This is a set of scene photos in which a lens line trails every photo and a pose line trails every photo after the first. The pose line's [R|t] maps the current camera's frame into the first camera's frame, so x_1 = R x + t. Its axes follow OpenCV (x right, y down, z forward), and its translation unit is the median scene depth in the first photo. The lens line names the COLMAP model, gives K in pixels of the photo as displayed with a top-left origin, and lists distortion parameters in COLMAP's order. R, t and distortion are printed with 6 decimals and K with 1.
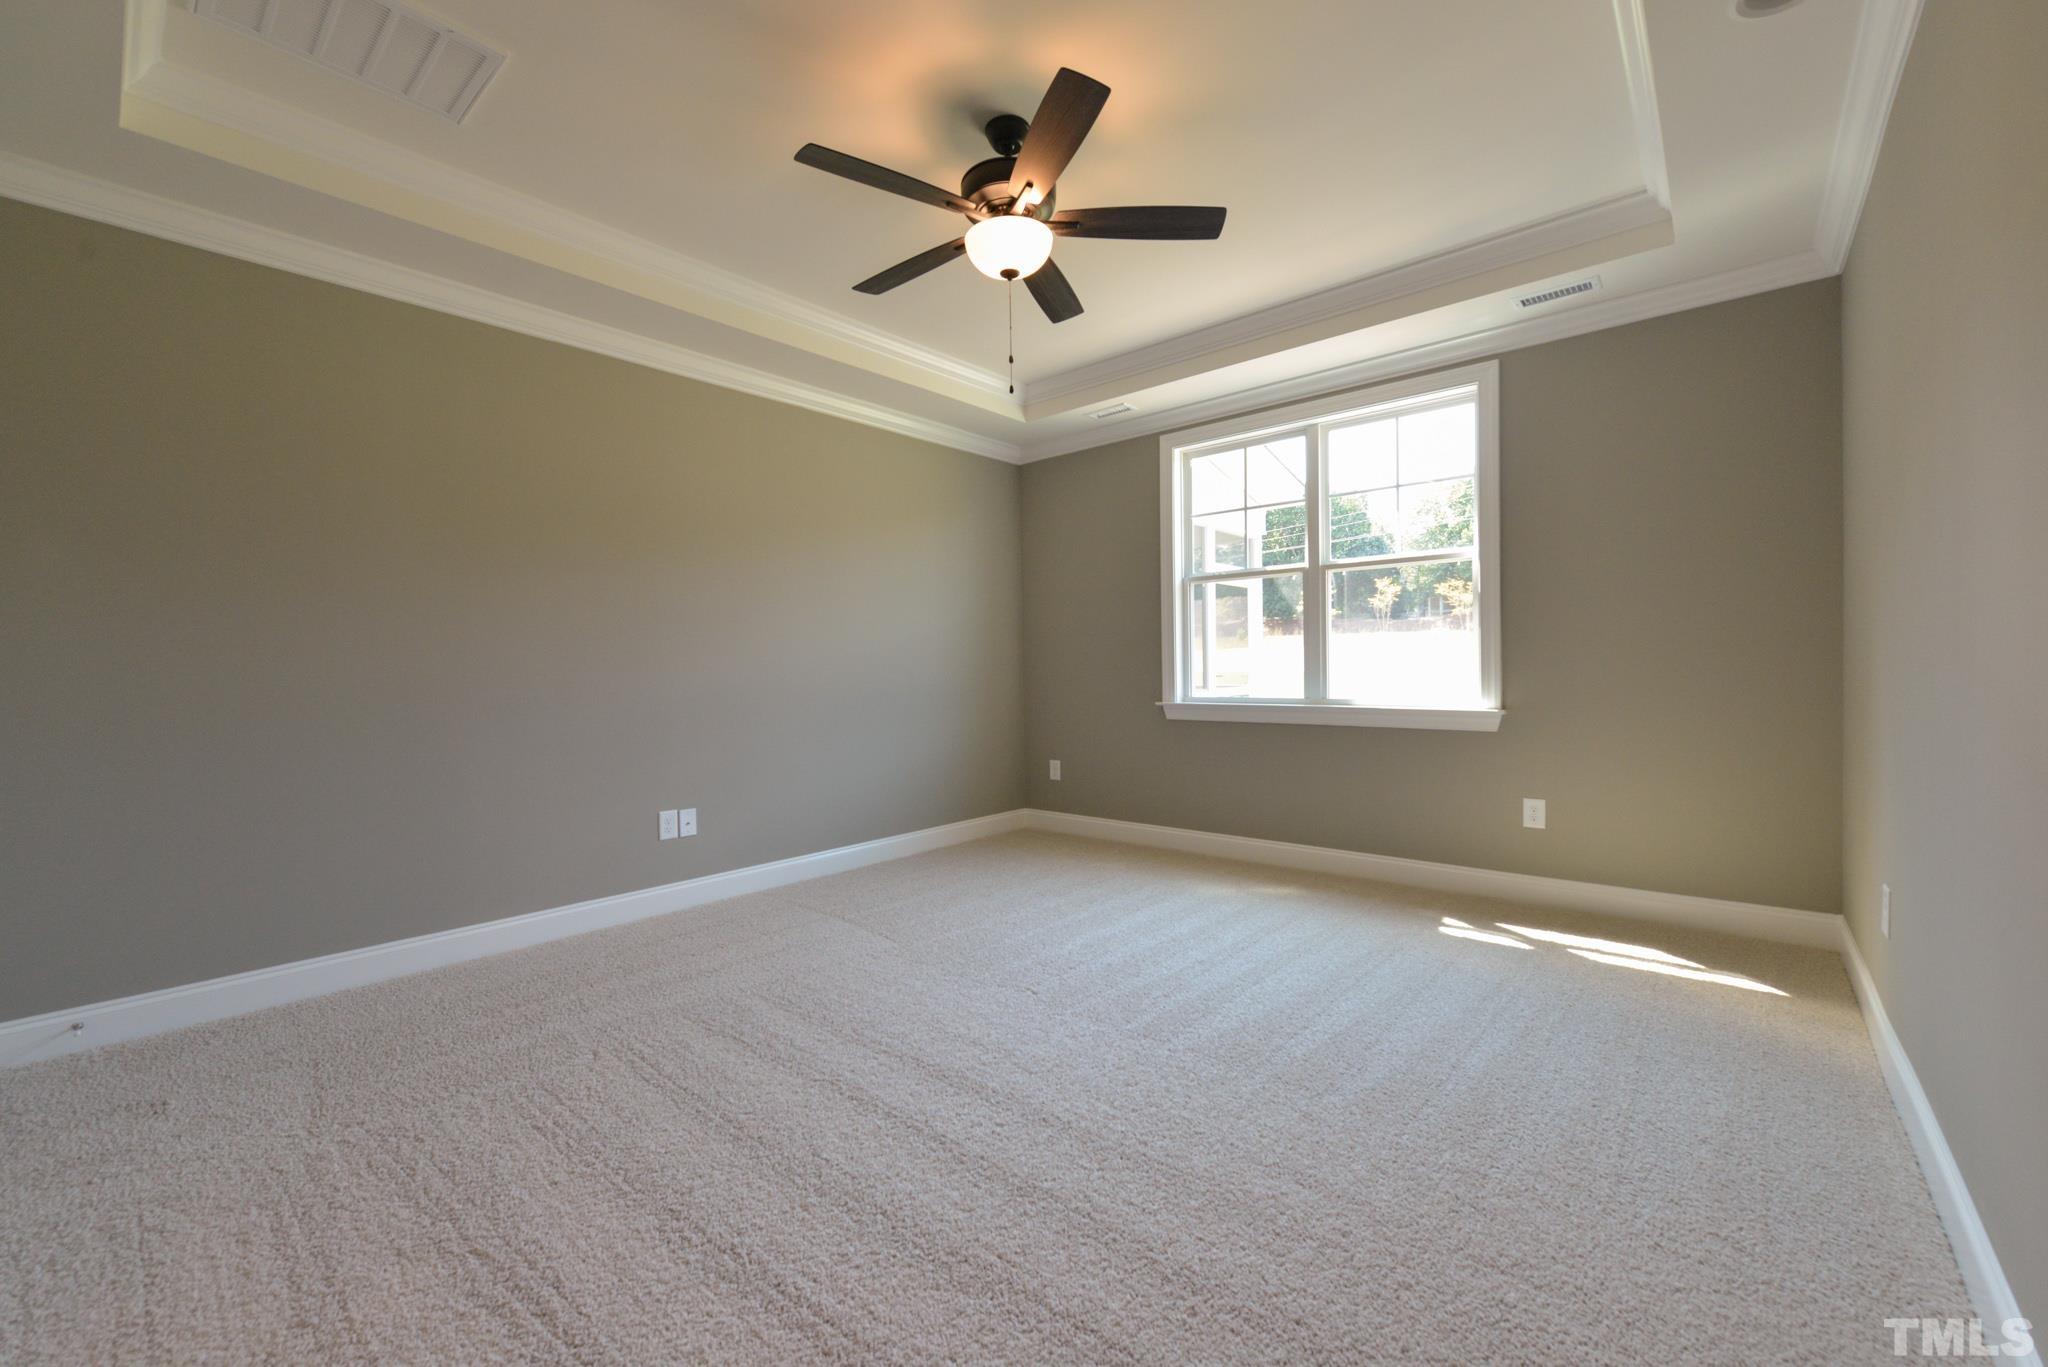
lens RADIAL K [[820.8, 0, 1019.4], [0, 820.8, 679.9], [0, 0, 1]] dist [0.000123, -0.000035]
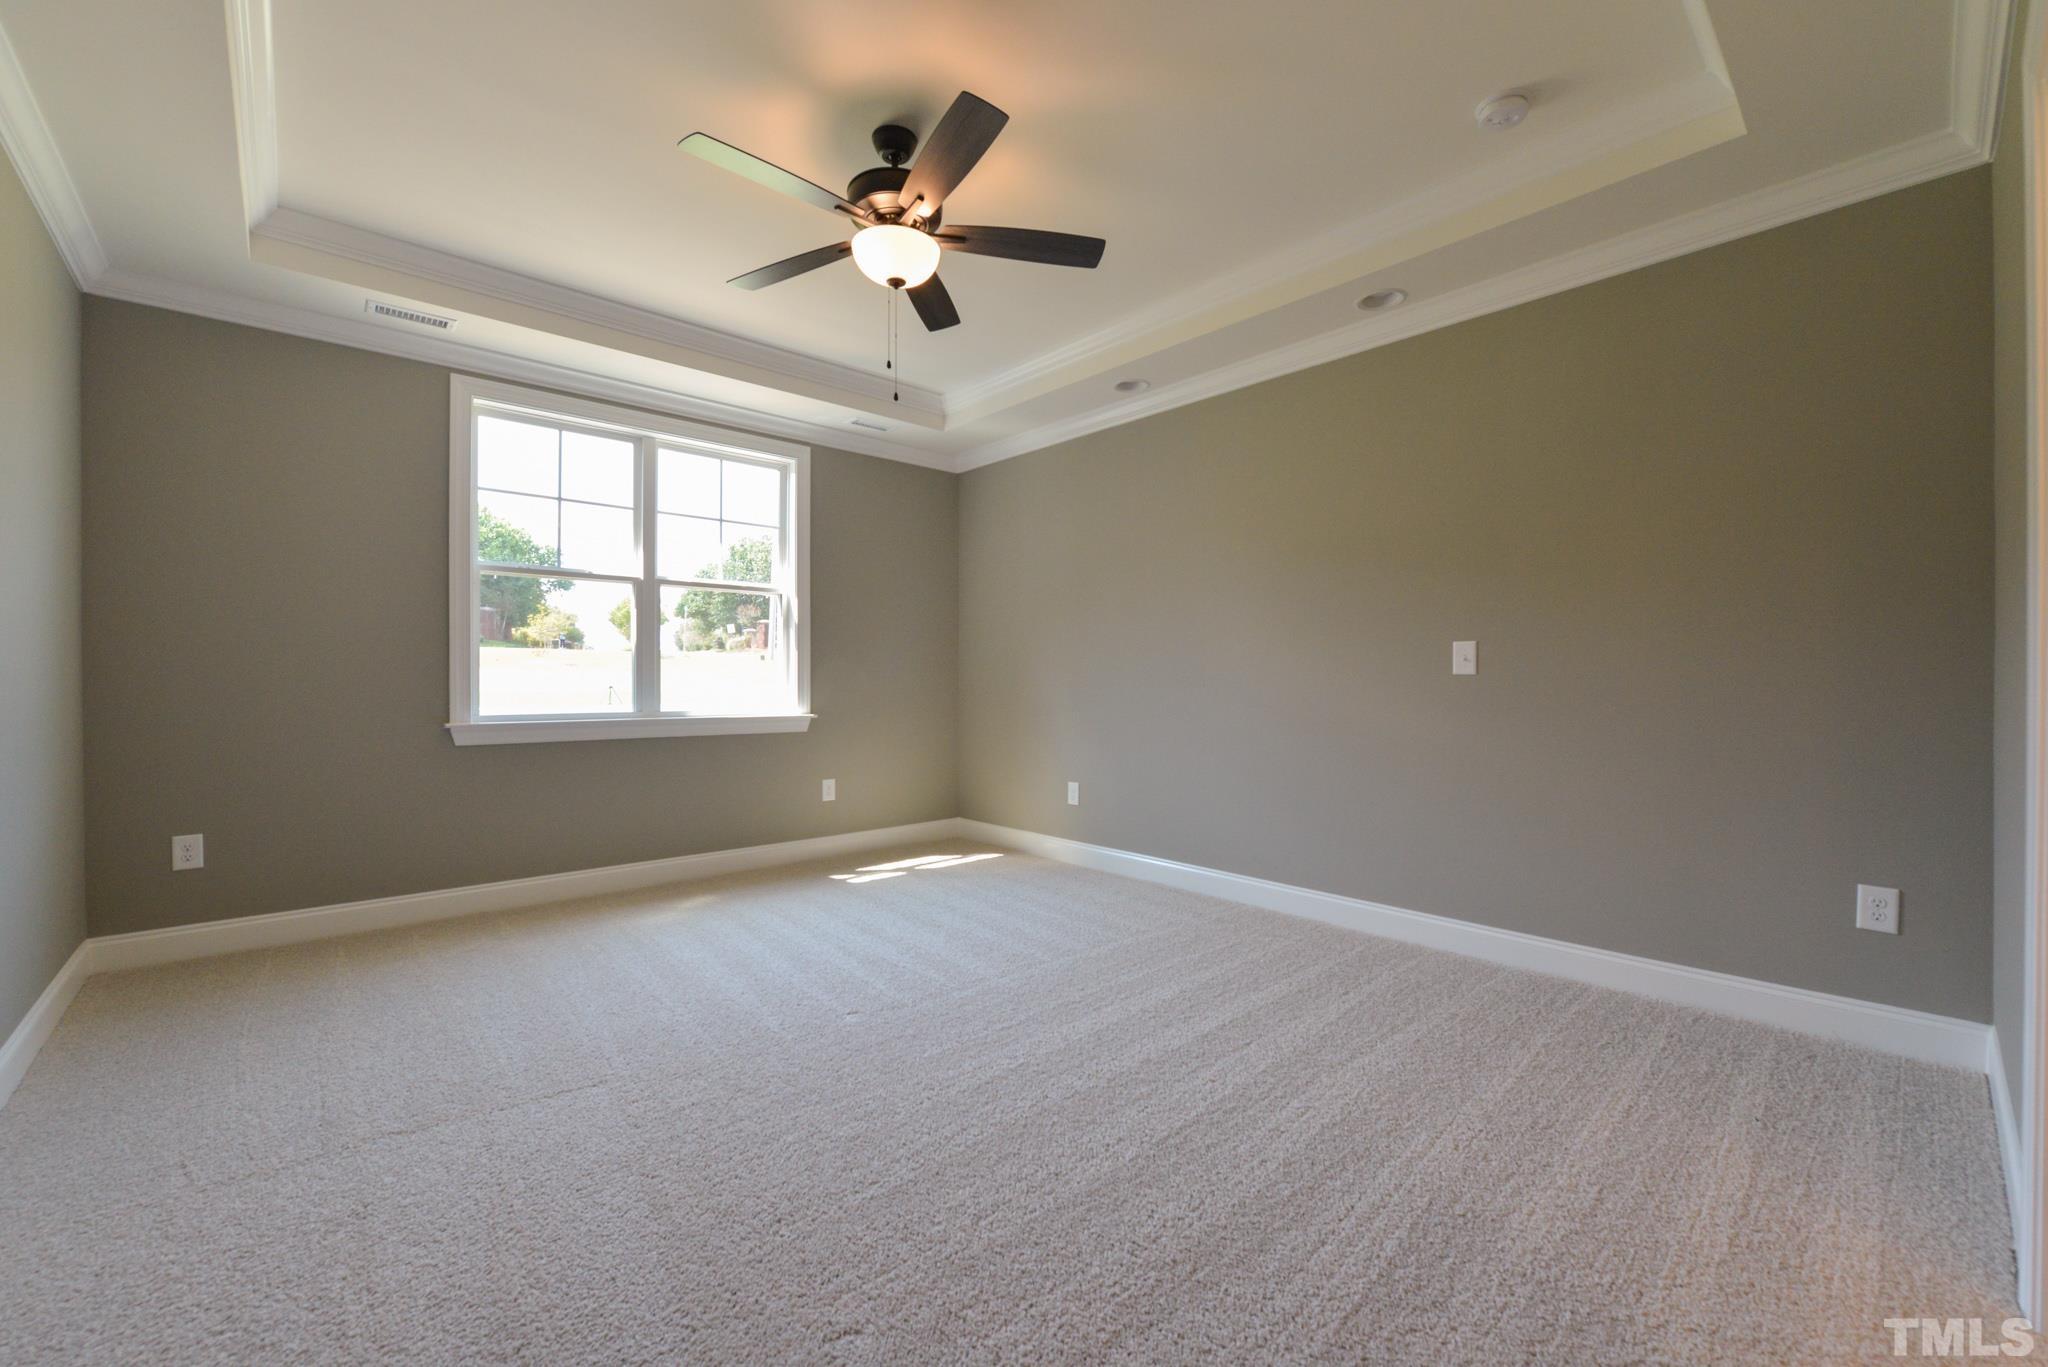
lens RADIAL K [[820.8, 0, 1019.4], [0, 820.8, 679.9], [0, 0, 1]] dist [0.000123, -0.000035]
pose [[0.121833, 0.008920, 0.992511, -0.594101], [0.001433, 0.999957, -0.009163, -0.006396], [-0.992550, 0.002539, 0.121815, 0.449499]]
